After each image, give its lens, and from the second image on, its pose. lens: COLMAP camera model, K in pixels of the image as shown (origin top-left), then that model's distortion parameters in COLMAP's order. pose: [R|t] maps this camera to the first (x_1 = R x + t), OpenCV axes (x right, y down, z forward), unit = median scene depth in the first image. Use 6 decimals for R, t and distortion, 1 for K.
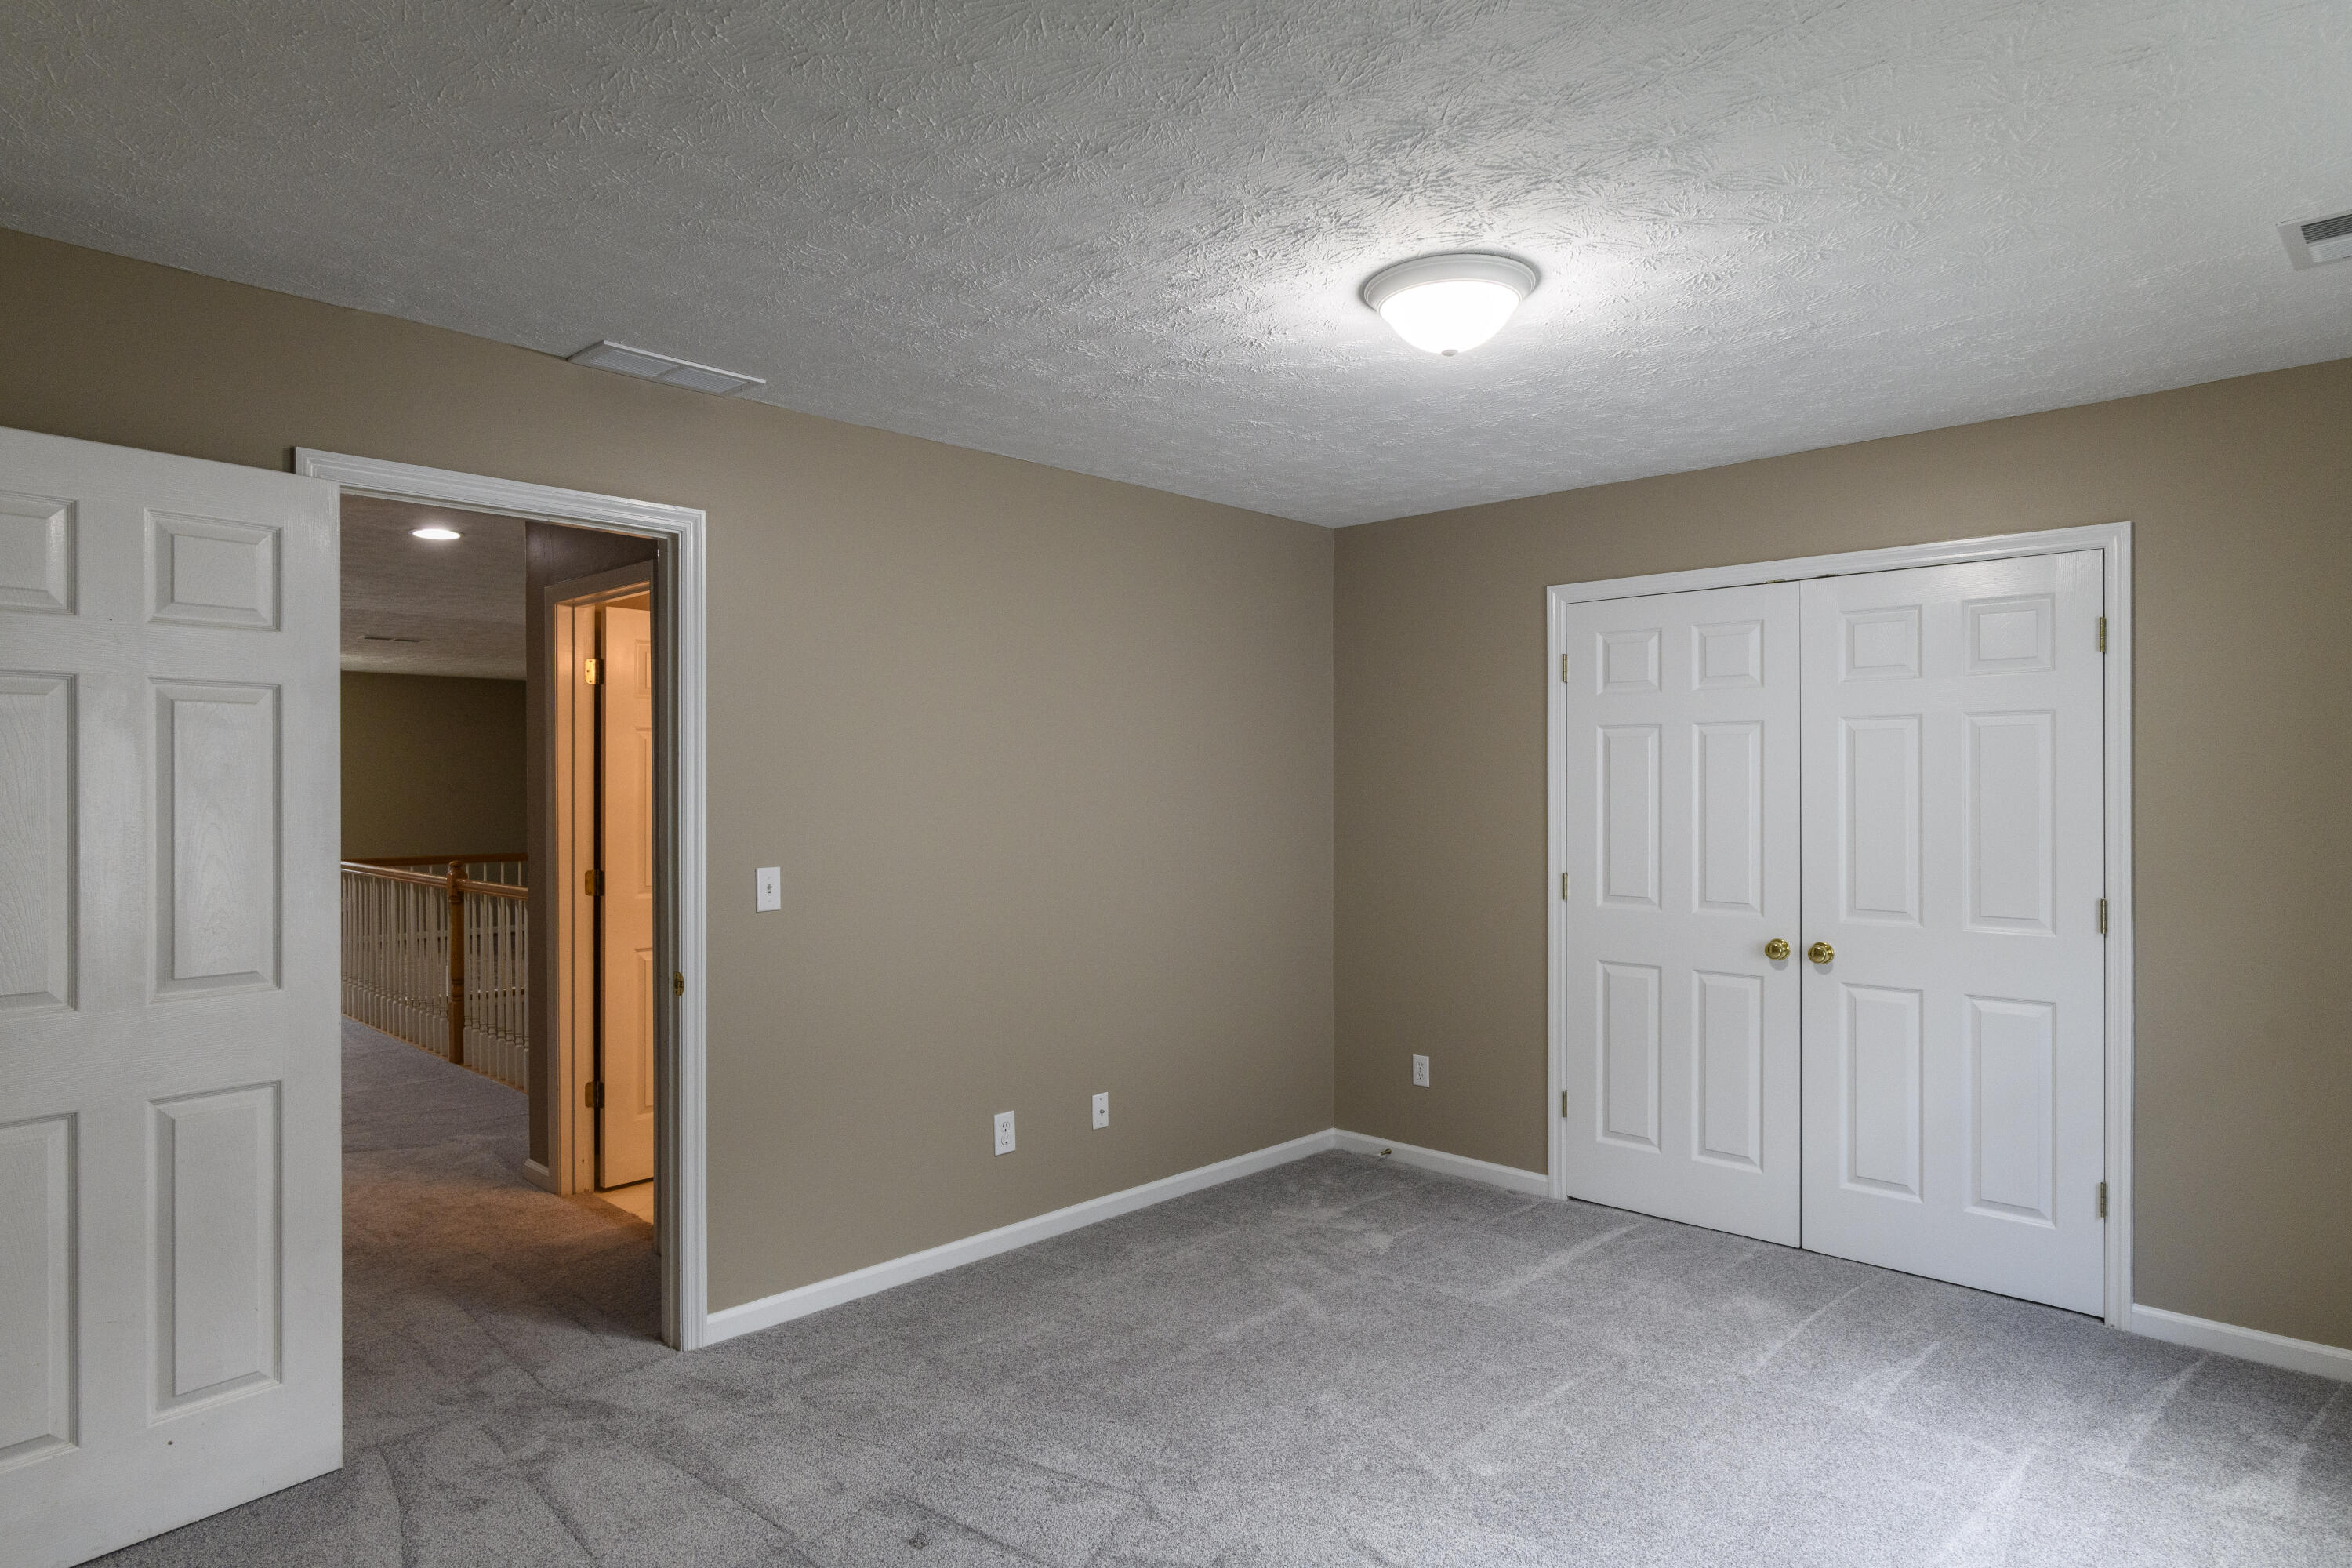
lens RADIAL K [[1329.4, 0, 1152.2], [0, 1329.4, 784.8], [0, 0, 1]] dist [0.005953, 0.002181]
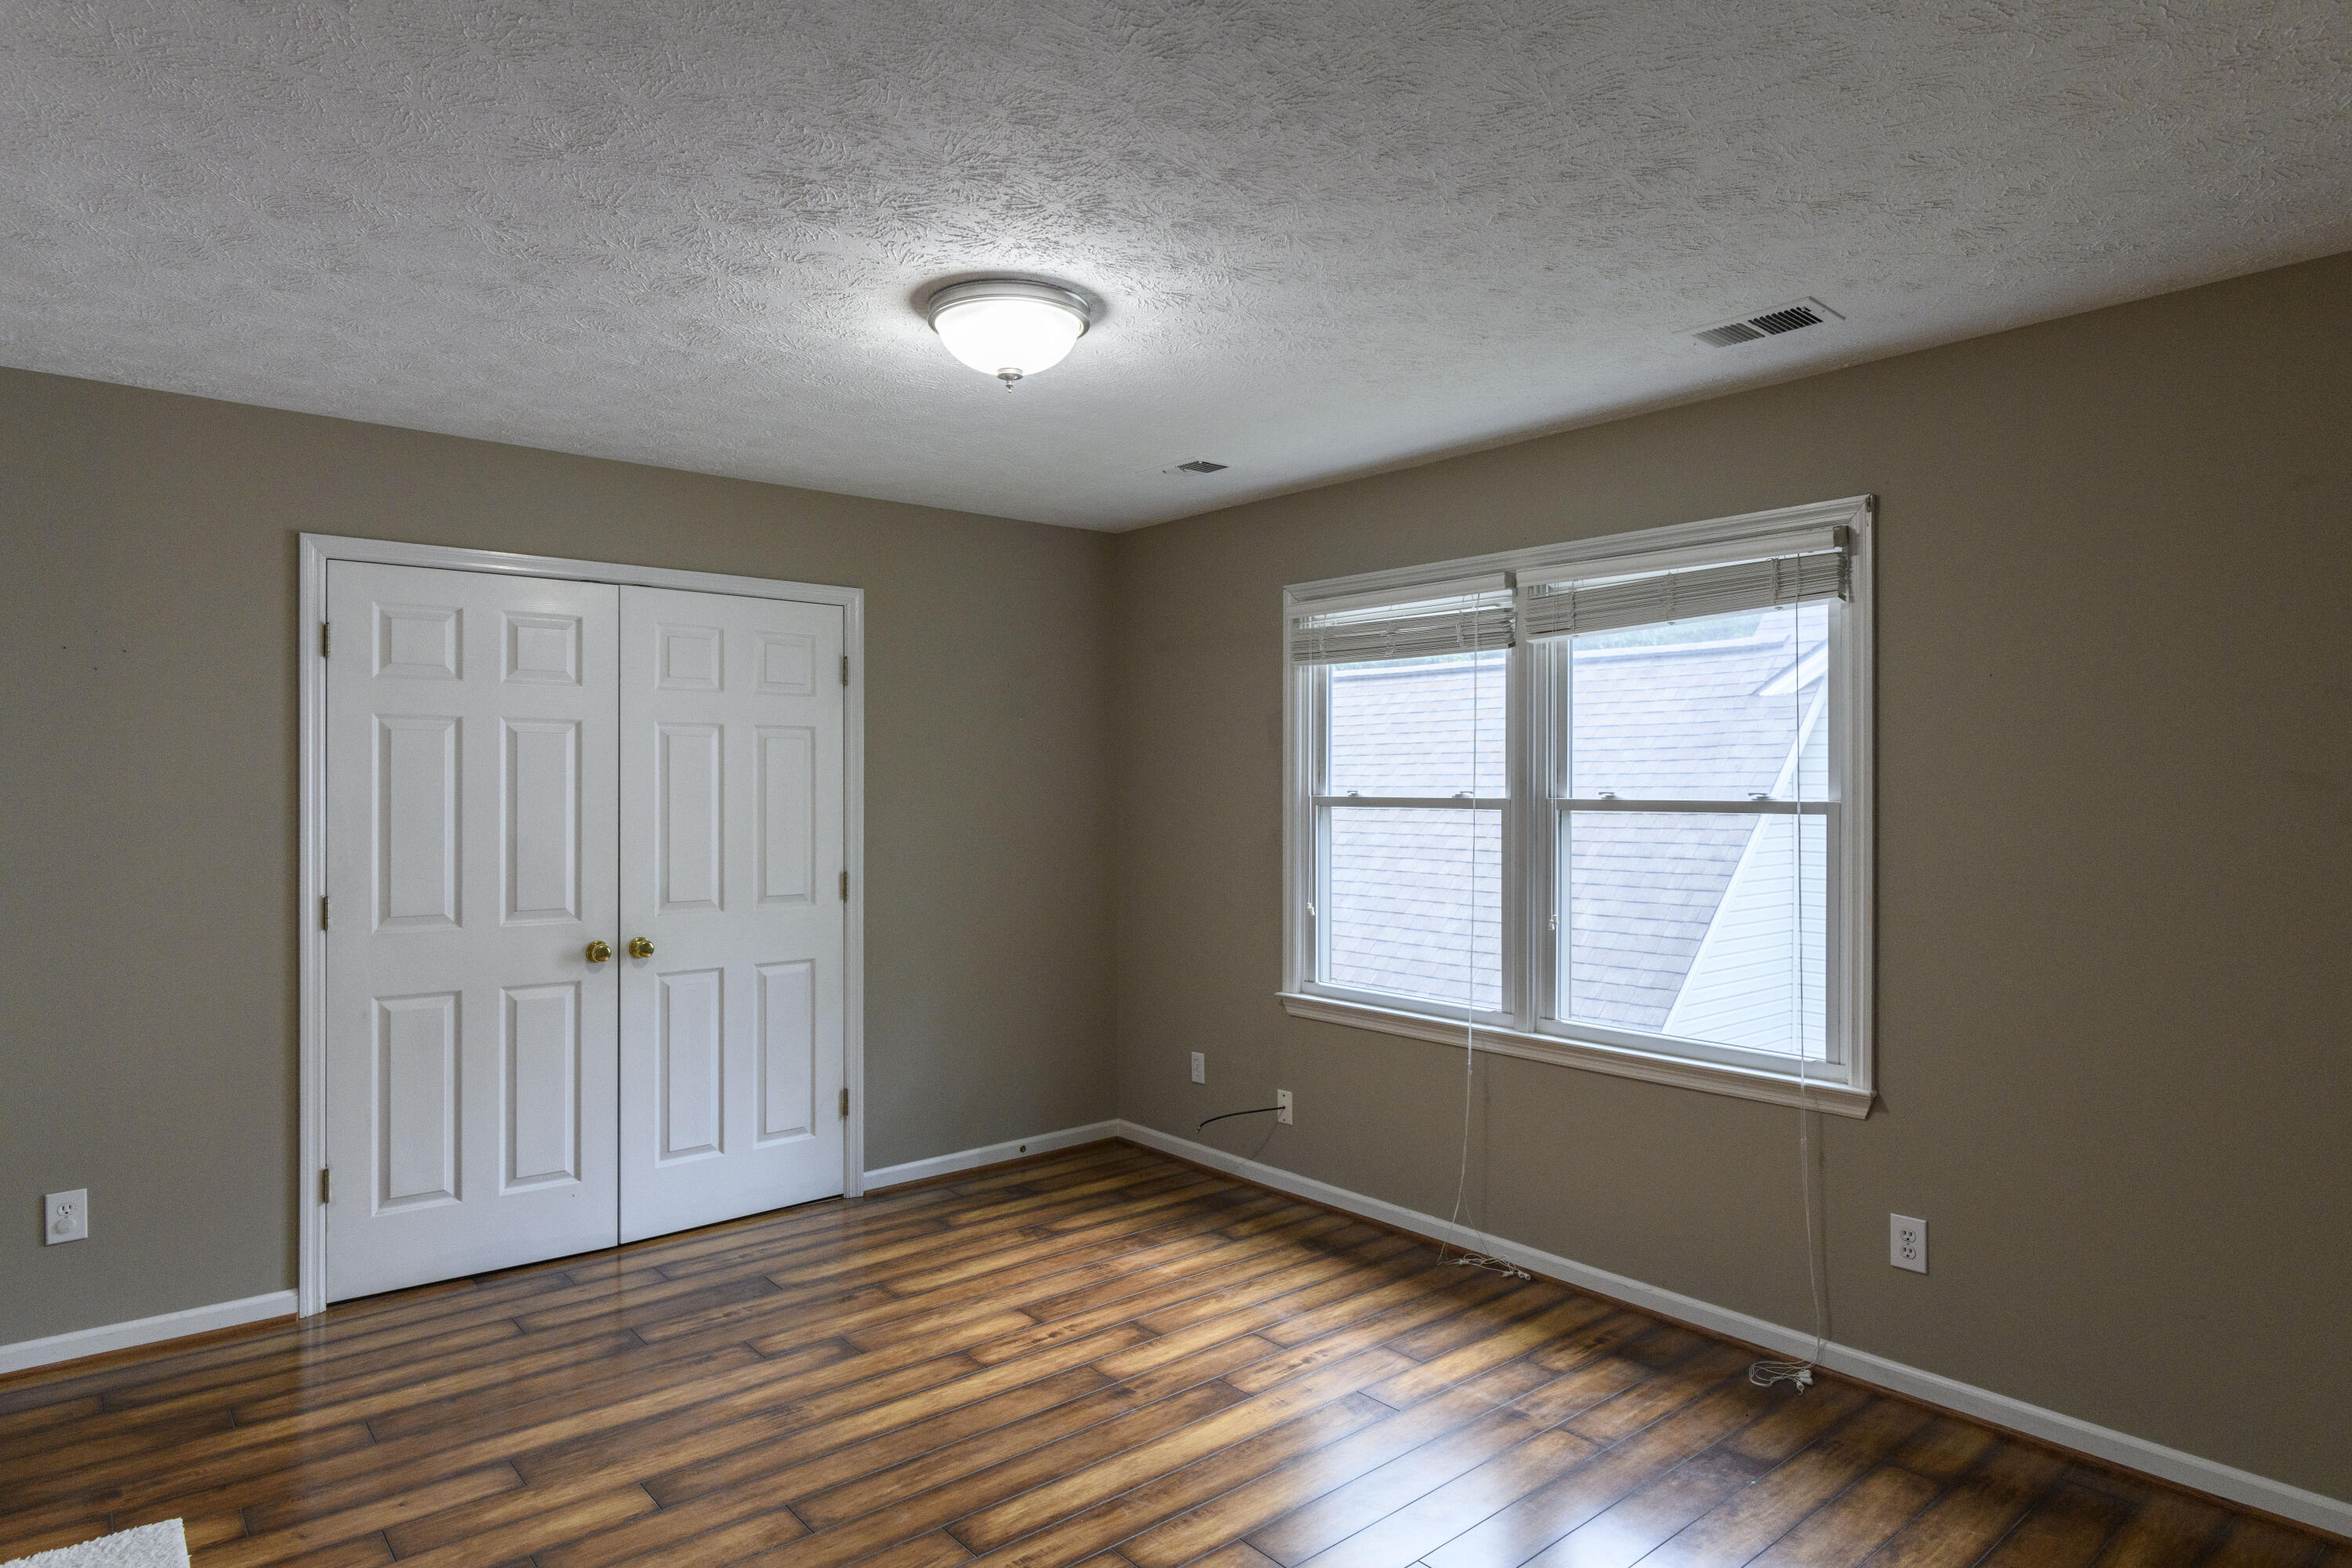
lens RADIAL K [[1329.4, 0, 1183.0], [0, 1329.4, 774.0], [0, 0, 1]] dist [0.005953, 0.002181]
pose [[0.103300, 0.010292, 0.994597, -0.499307], [-0.002709, 0.999946, -0.010066, -0.000735], [-0.994647, -0.001655, 0.103323, 0.470451]]
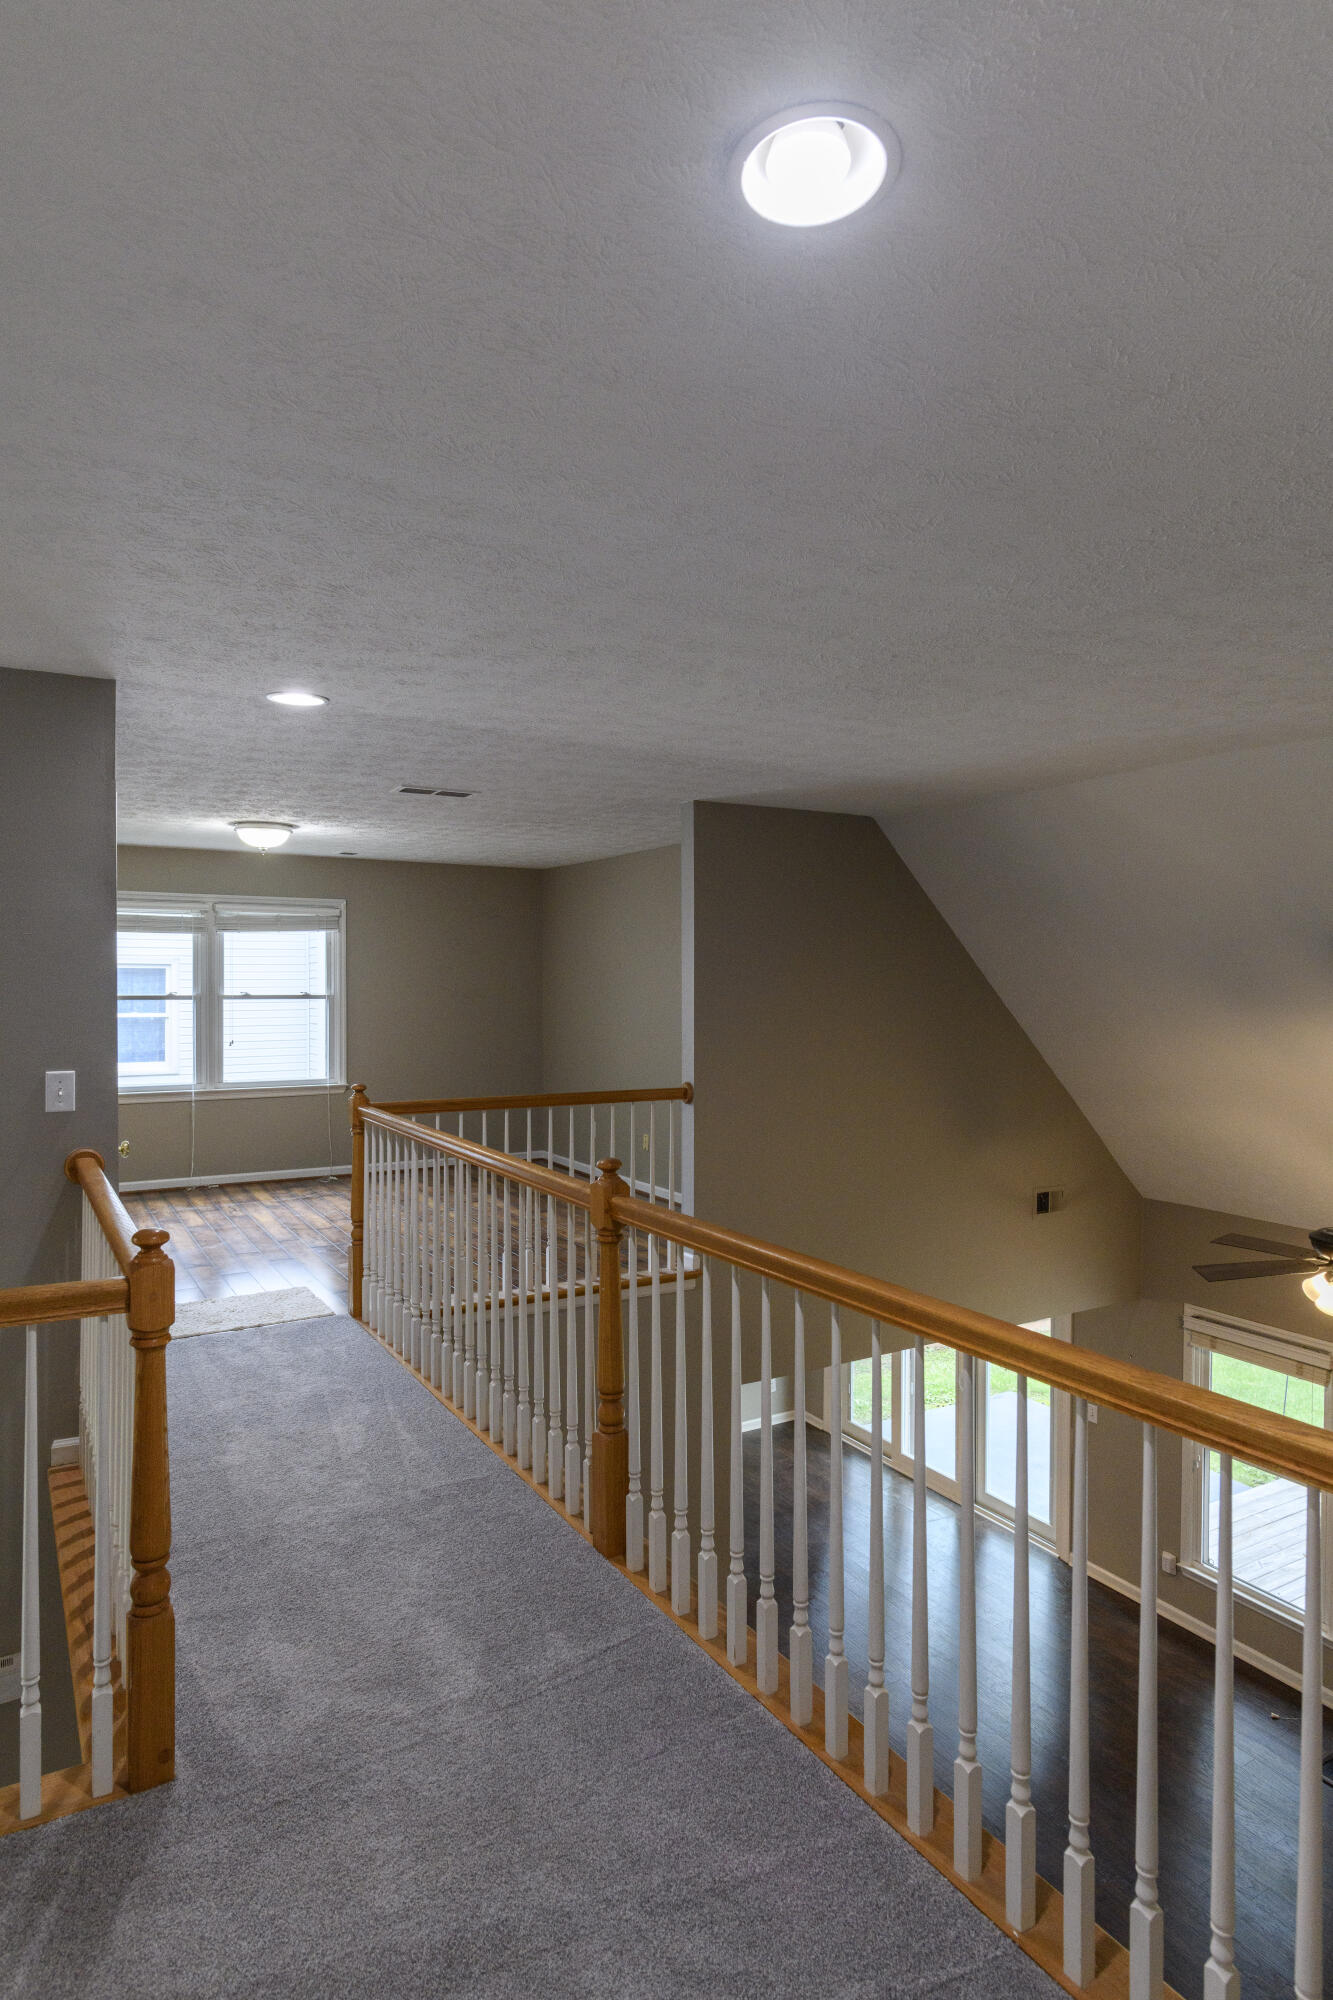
lens RADIAL K [[1130.4, 0, 665.1], [0, 1130.4, 993.2], [0, 0, 1]] dist [0.005953, 0.002181]
pose [[-0.968934, -0.005311, 0.247261, -0.519750], [-0.004634, 0.999984, 0.003317, -0.001093], [-0.247274, 0.002068, -0.968943, 0.579444]]
